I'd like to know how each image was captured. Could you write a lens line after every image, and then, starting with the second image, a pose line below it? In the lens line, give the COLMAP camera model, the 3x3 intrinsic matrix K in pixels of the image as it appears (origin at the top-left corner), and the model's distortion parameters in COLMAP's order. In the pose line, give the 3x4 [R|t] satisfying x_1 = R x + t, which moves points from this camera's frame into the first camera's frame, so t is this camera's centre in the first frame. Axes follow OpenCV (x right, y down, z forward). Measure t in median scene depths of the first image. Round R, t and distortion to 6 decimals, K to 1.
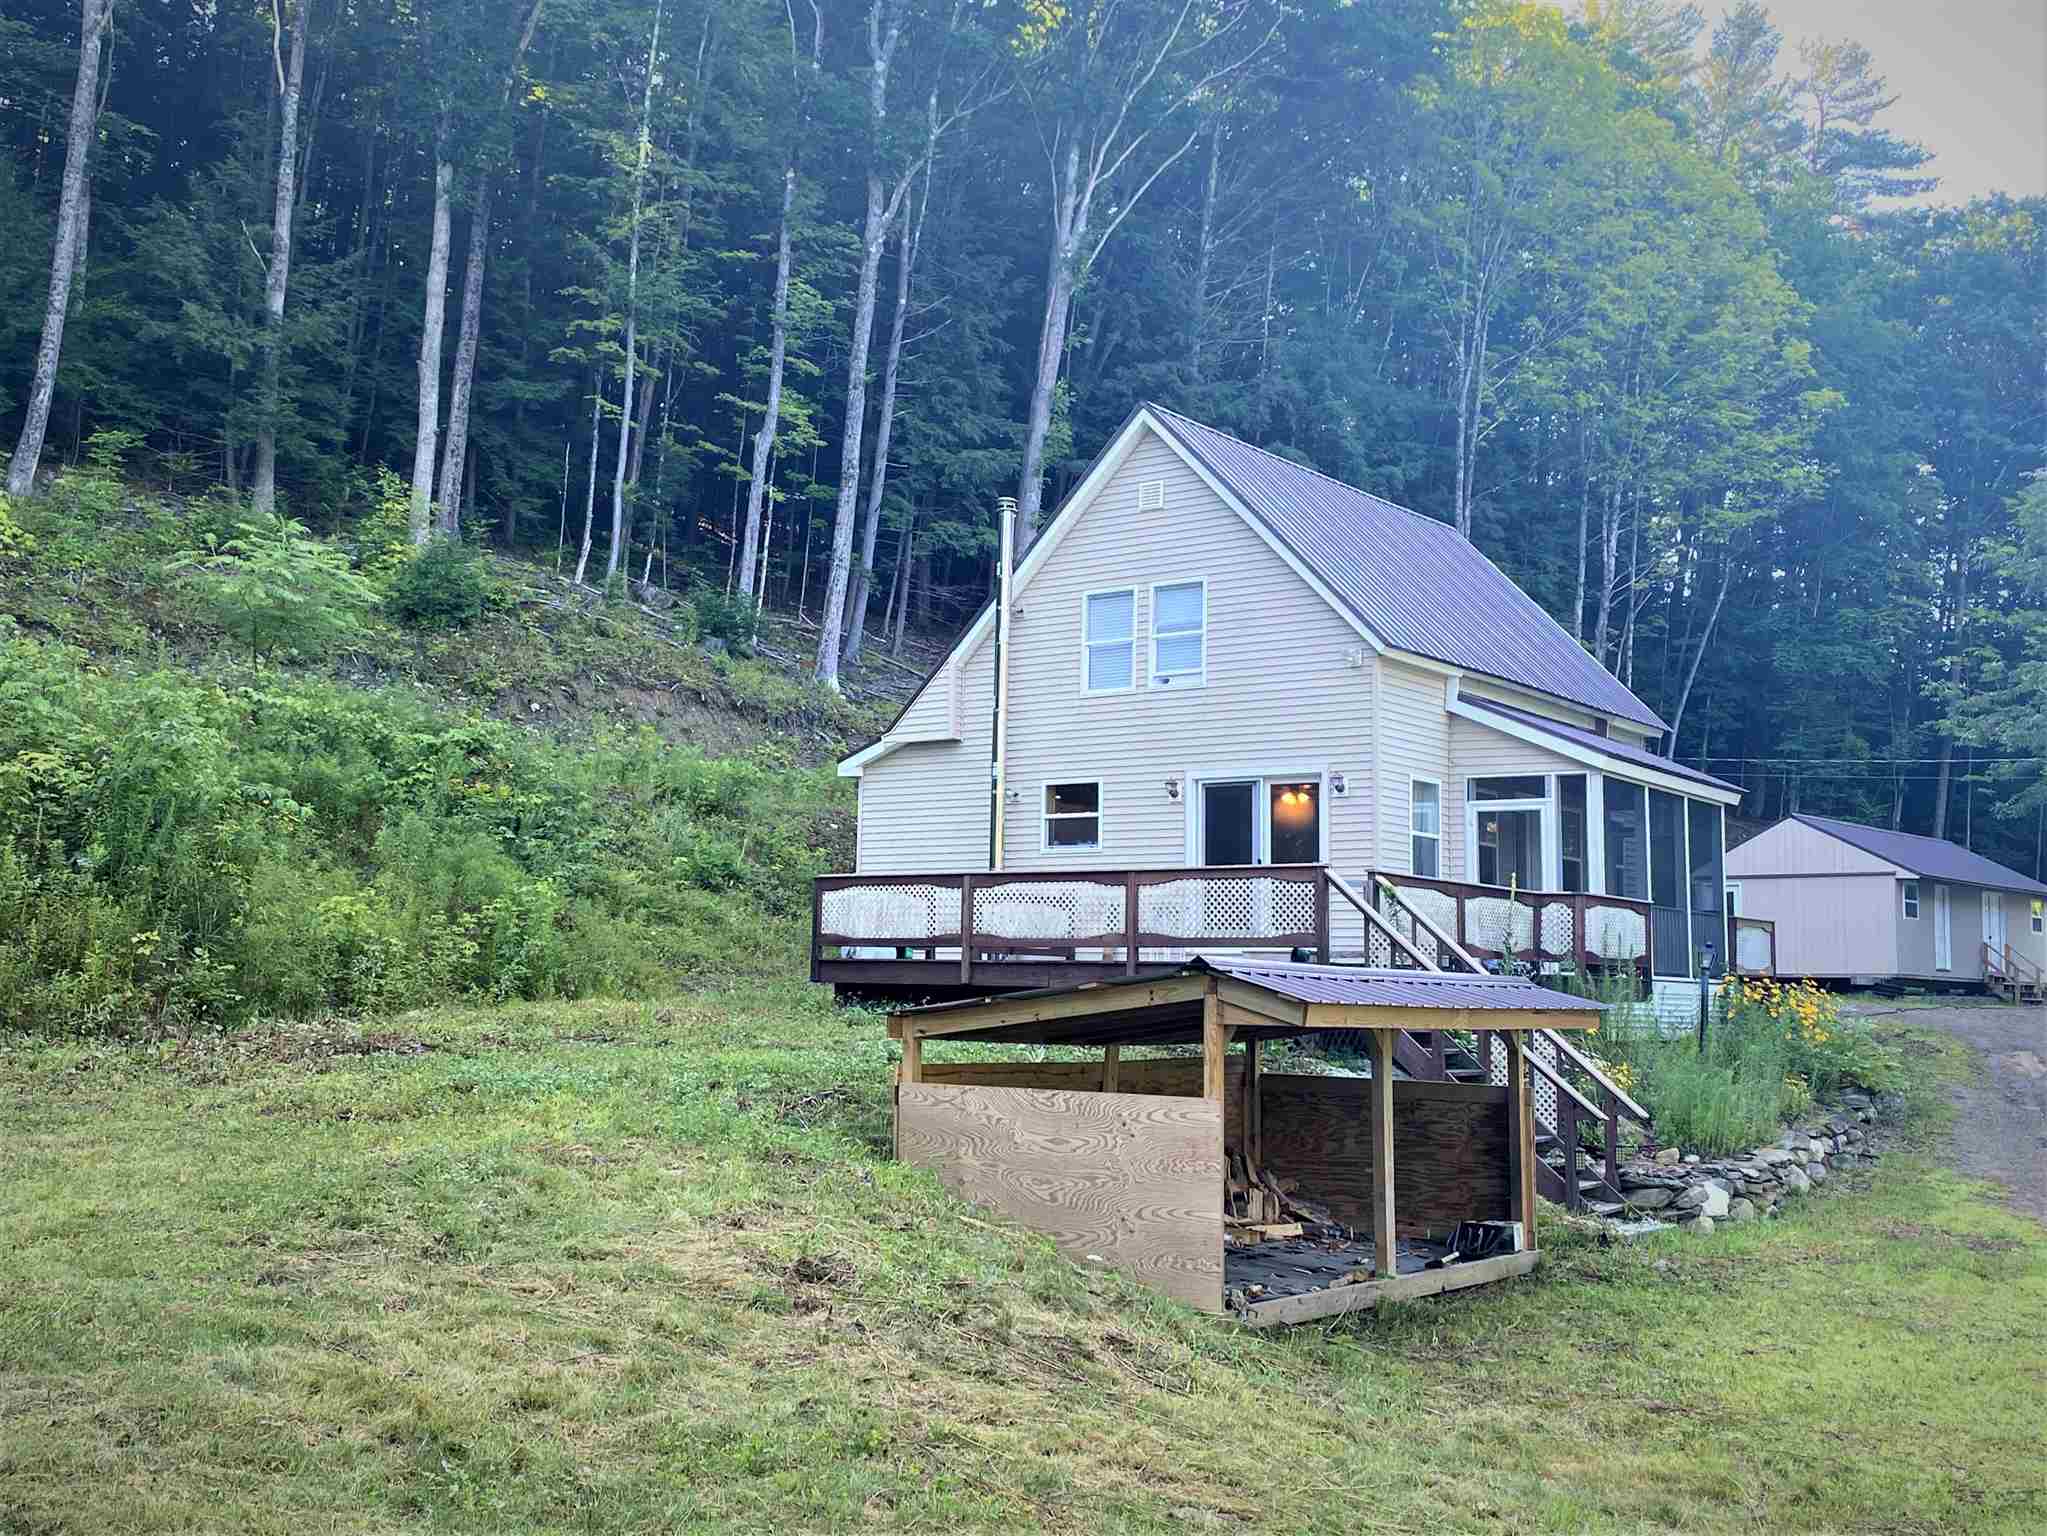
lens RADIAL K [[2029.8, 0, 1018.6], [0, 2029.8, 741.2], [0, 0, 1]] dist [0.192701, -0.533859]
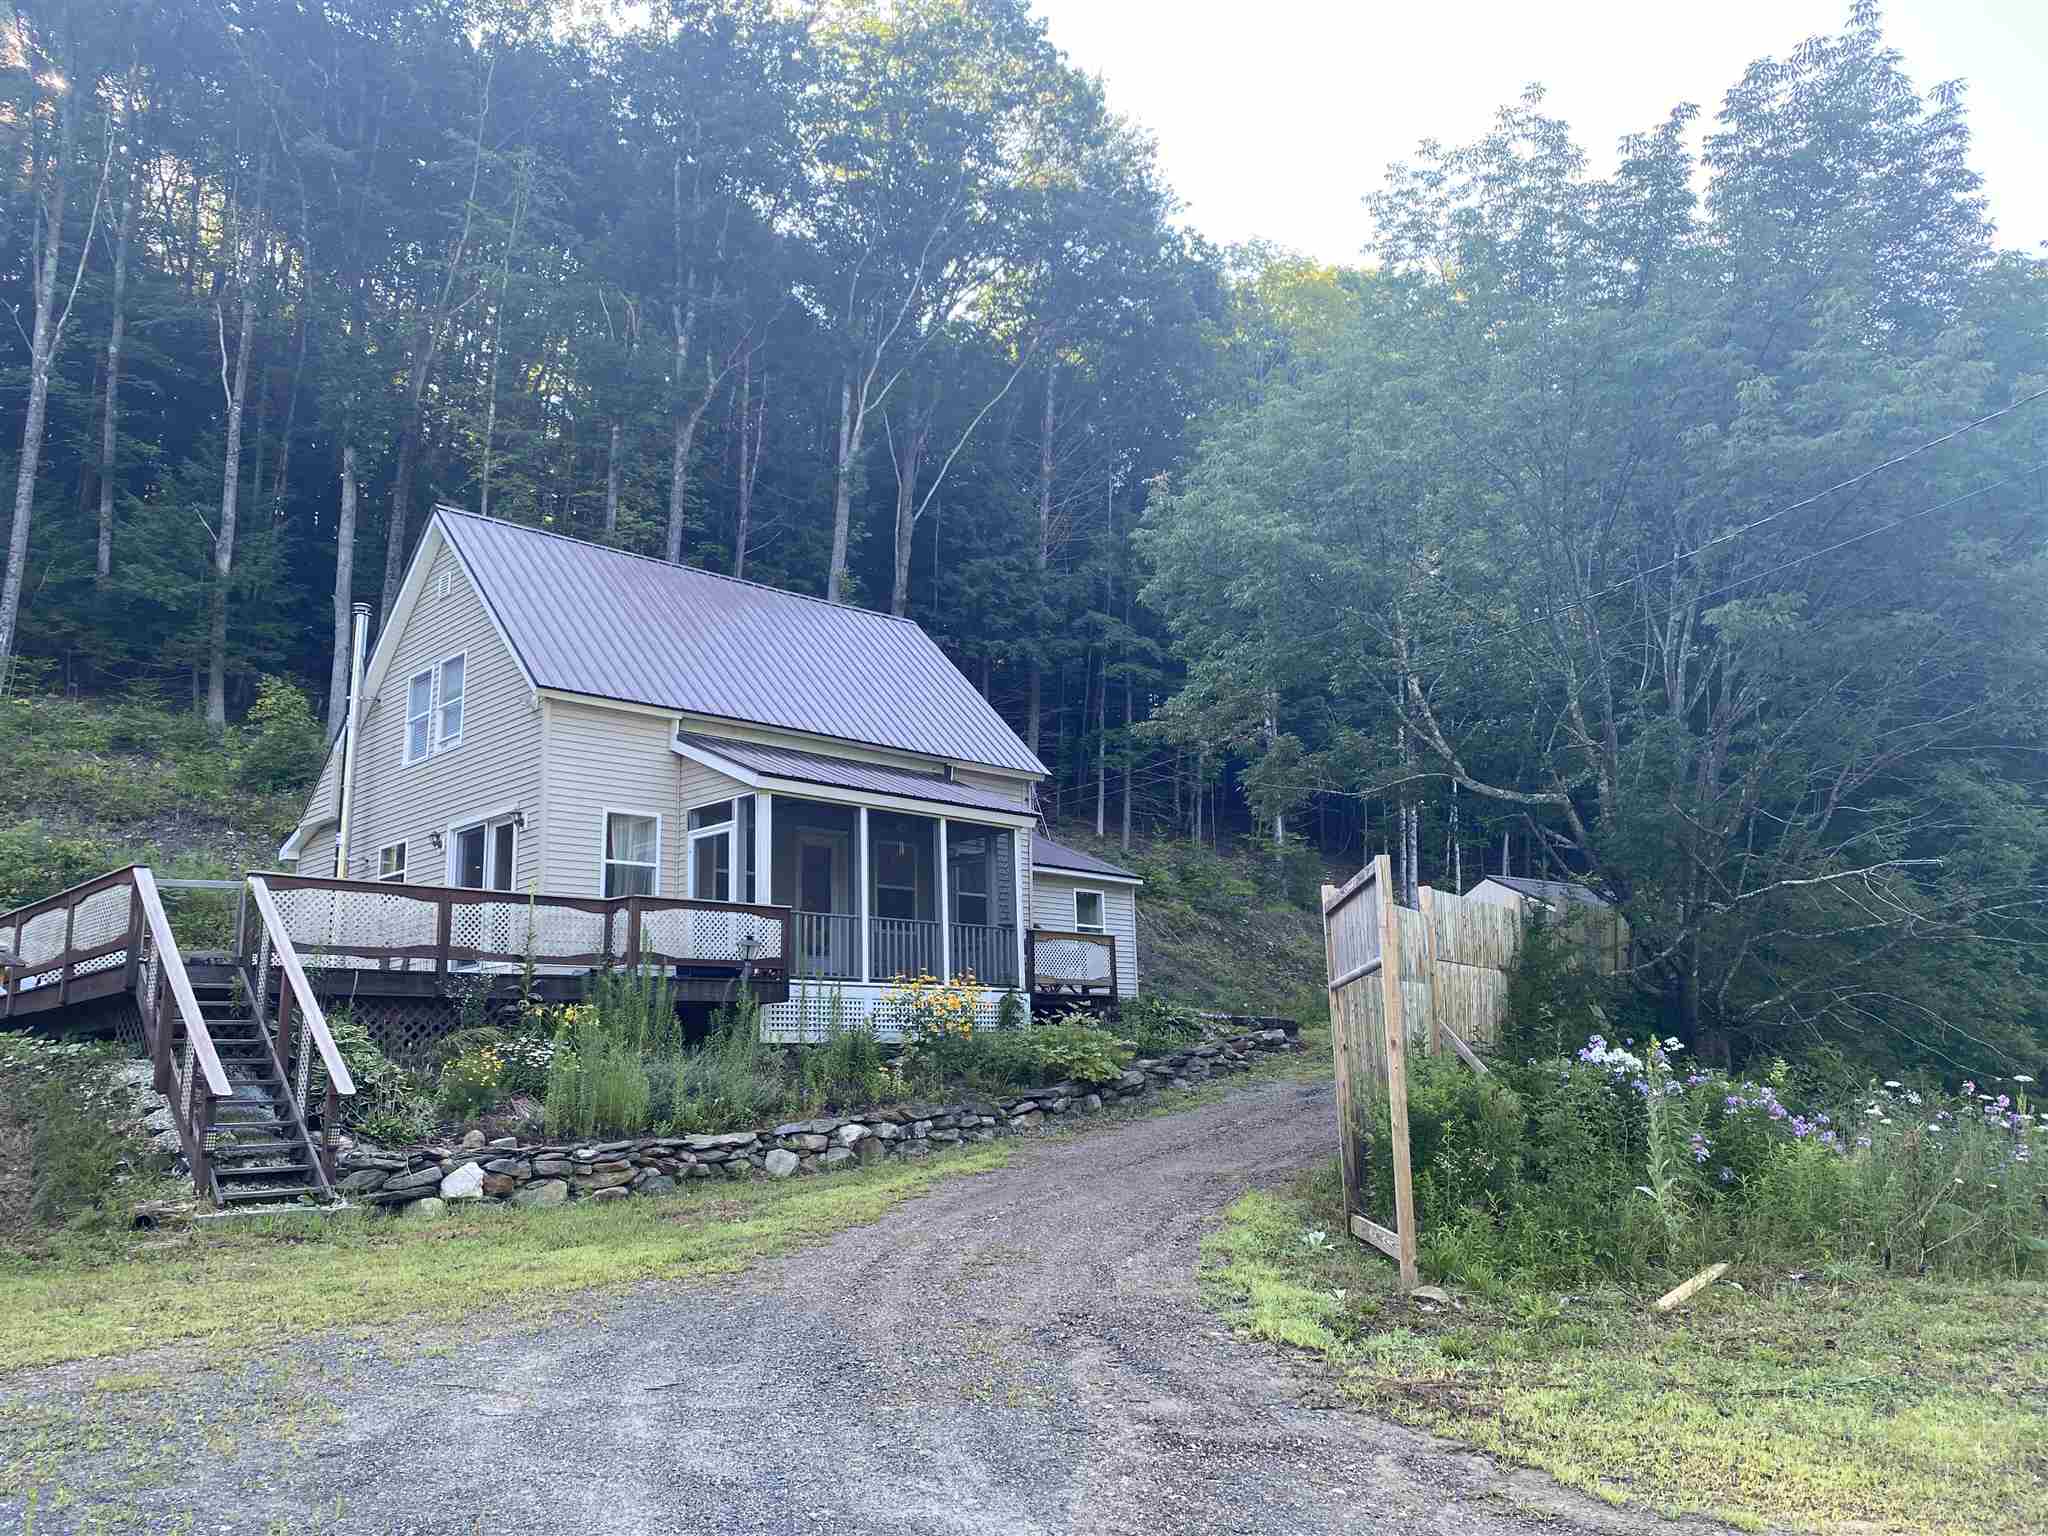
lens RADIAL K [[1517.8, 0, 978.6], [0, 1517.8, 766.5], [0, 0, 1]] dist [0.106072, -0.113288]
pose [[0.985385, -0.077305, -0.151793, 0.478394], [0.063267, 0.993442, -0.095234, 0.078891], [0.158159, 0.084239, 0.983814, 0.218249]]
